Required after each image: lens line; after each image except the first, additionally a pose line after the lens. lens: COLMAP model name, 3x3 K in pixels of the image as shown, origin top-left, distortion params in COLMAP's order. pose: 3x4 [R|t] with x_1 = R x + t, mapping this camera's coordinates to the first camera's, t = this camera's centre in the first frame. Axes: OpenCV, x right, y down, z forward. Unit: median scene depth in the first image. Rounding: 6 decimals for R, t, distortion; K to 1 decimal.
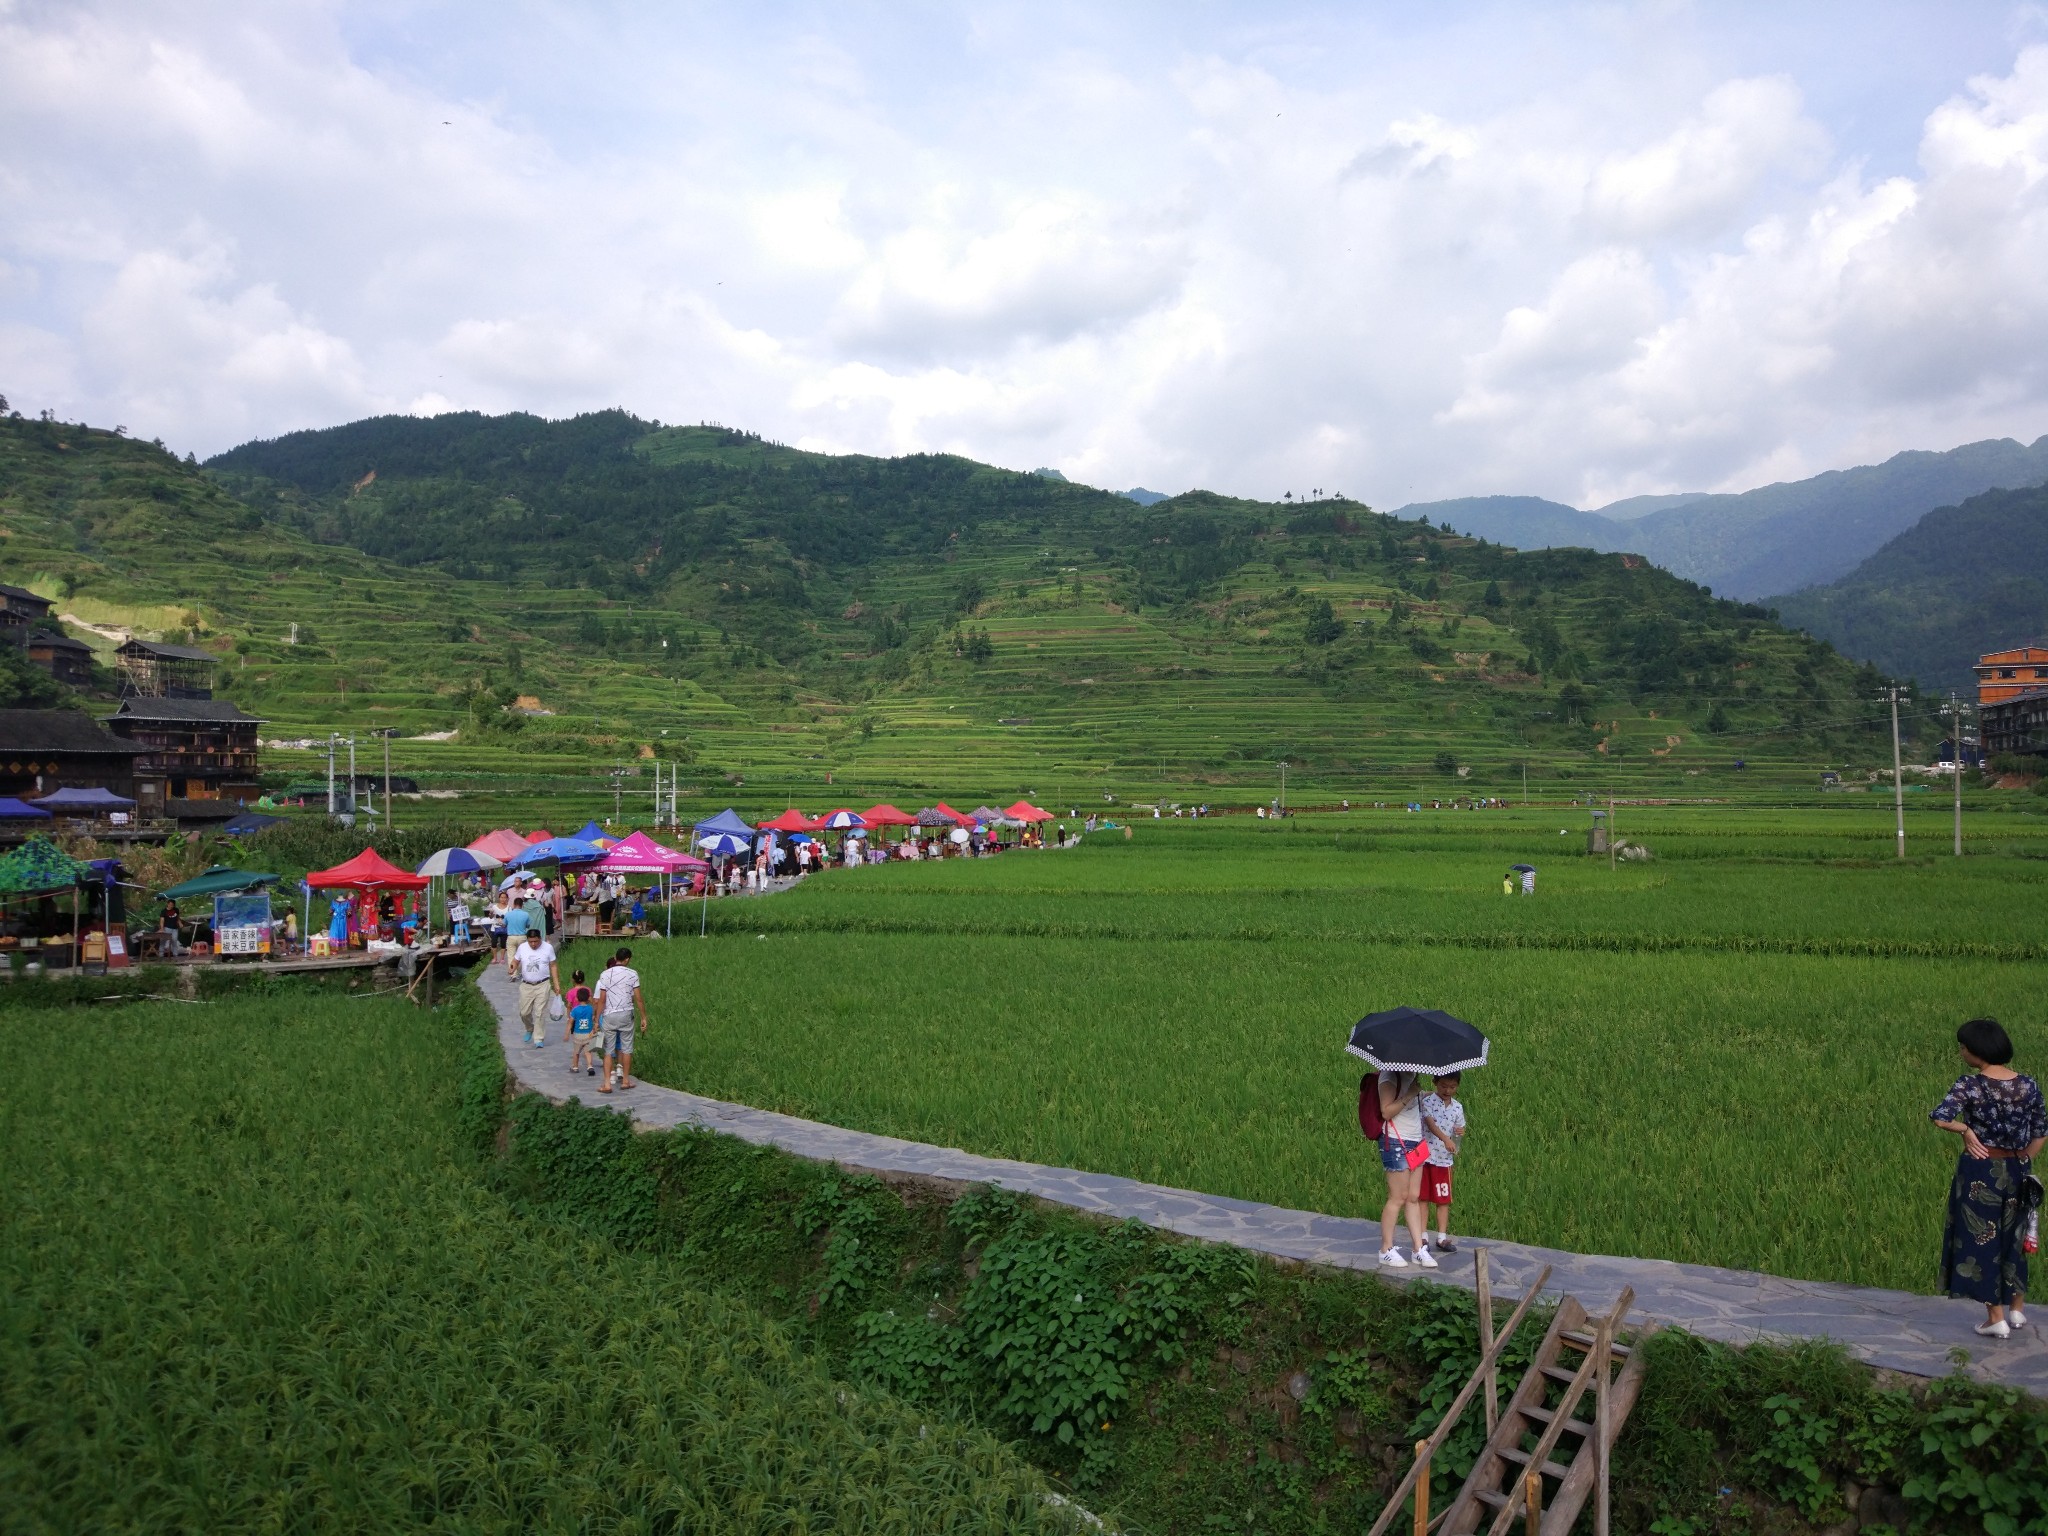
lens RADIAL K [[1664.9, 0, 1014.4], [0, 1664.9, 753.5], [0, 0, 1]] dist [0.058308, -0.116792]
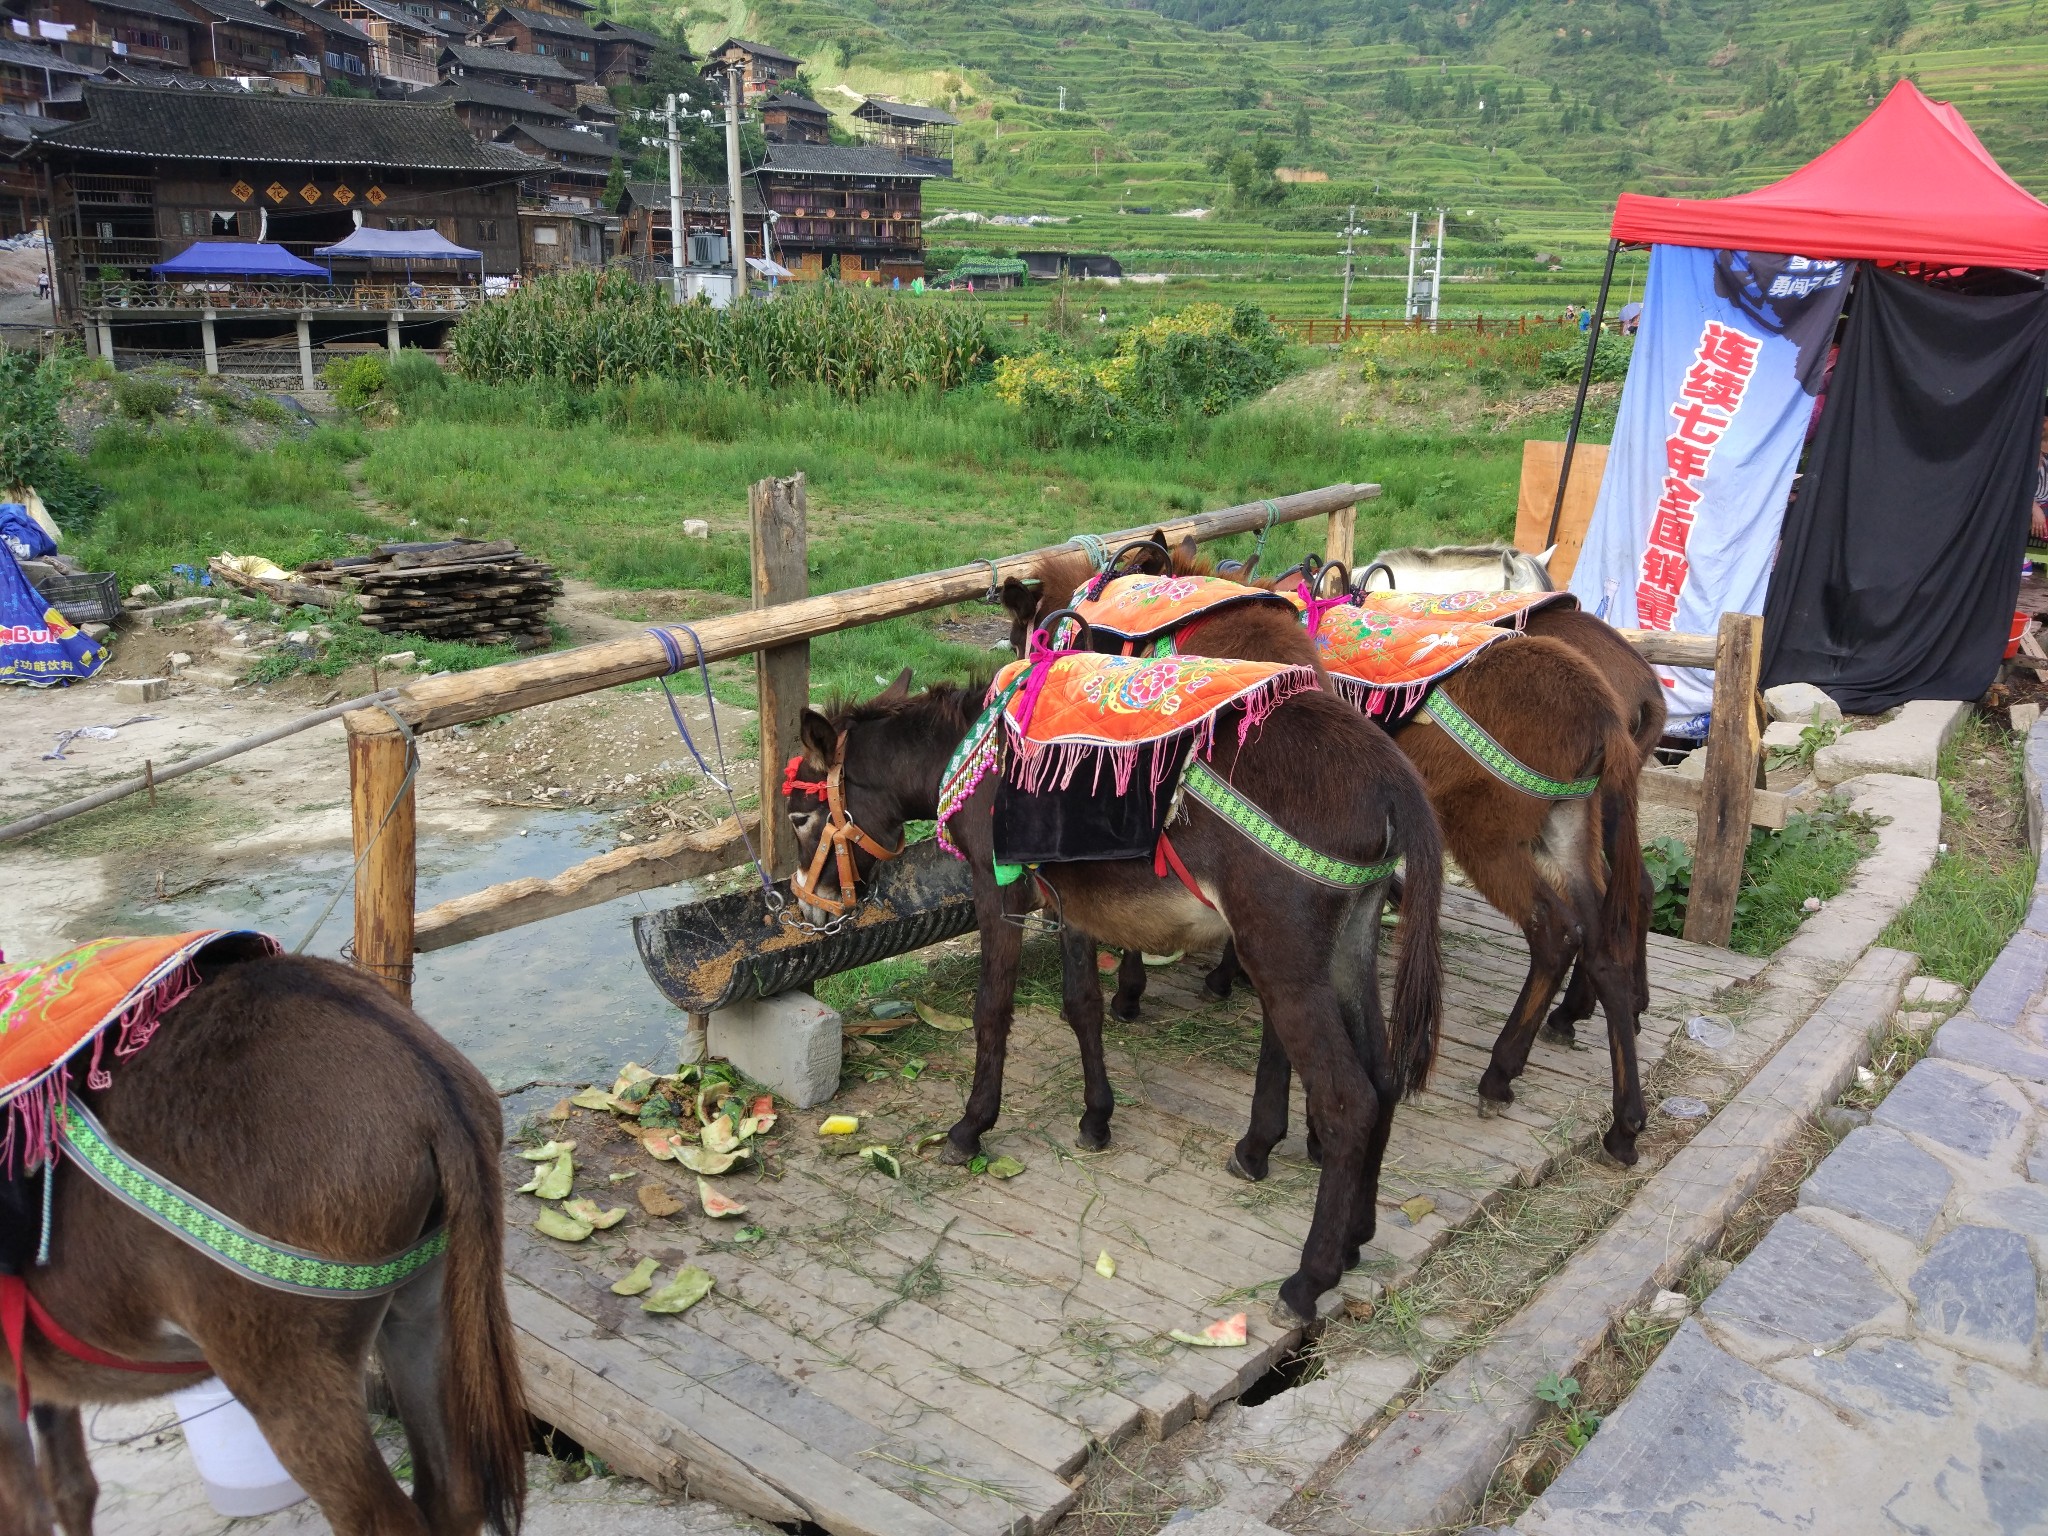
lens RADIAL K [[1664.9, 0, 1054.8], [0, 1664.9, 793.3], [0, 0, 1]] dist [0.058308, -0.116792]
pose [[0.903328, 0.131421, -0.408323, -0.031704], [0.000023, 0.951895, 0.306423, 0.010729], [0.428951, -0.276810, 0.859870, 0.203157]]
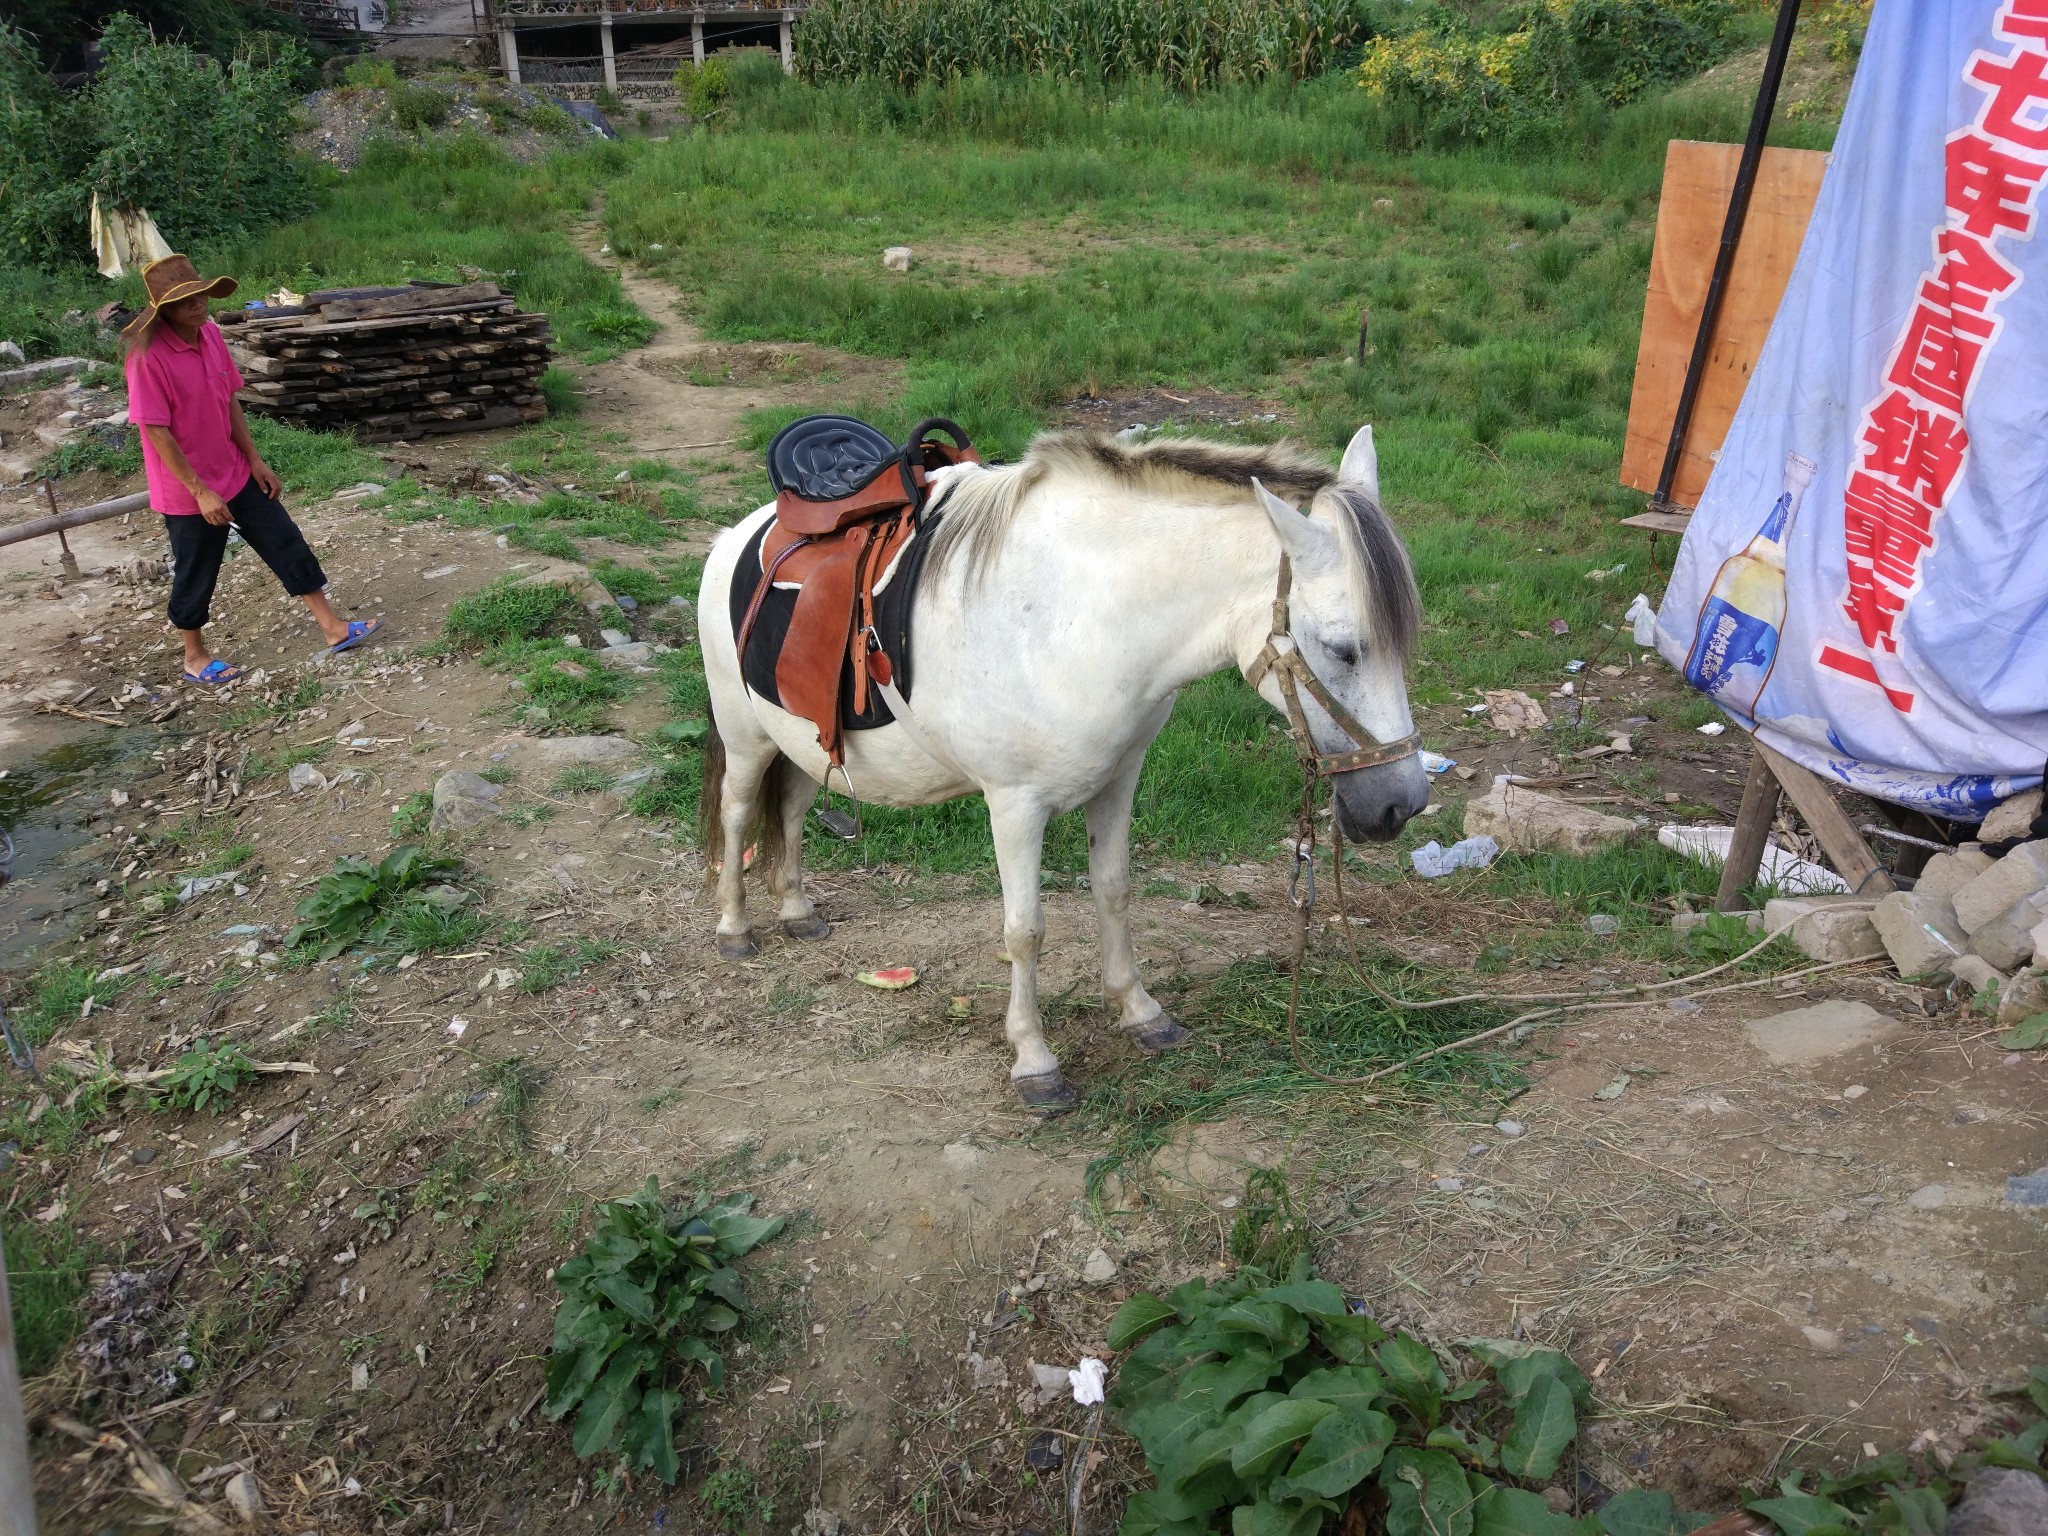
lens RADIAL K [[1664.9, 0, 1016.6], [0, 1664.9, 757.9], [0, 0, 1]] dist [0.058308, -0.116792]
pose [[0.744224, 0.262897, -0.614016, -0.031196], [0.039912, 0.900135, 0.433778, 0.012190], [0.666736, -0.347335, 0.659410, 0.218985]]
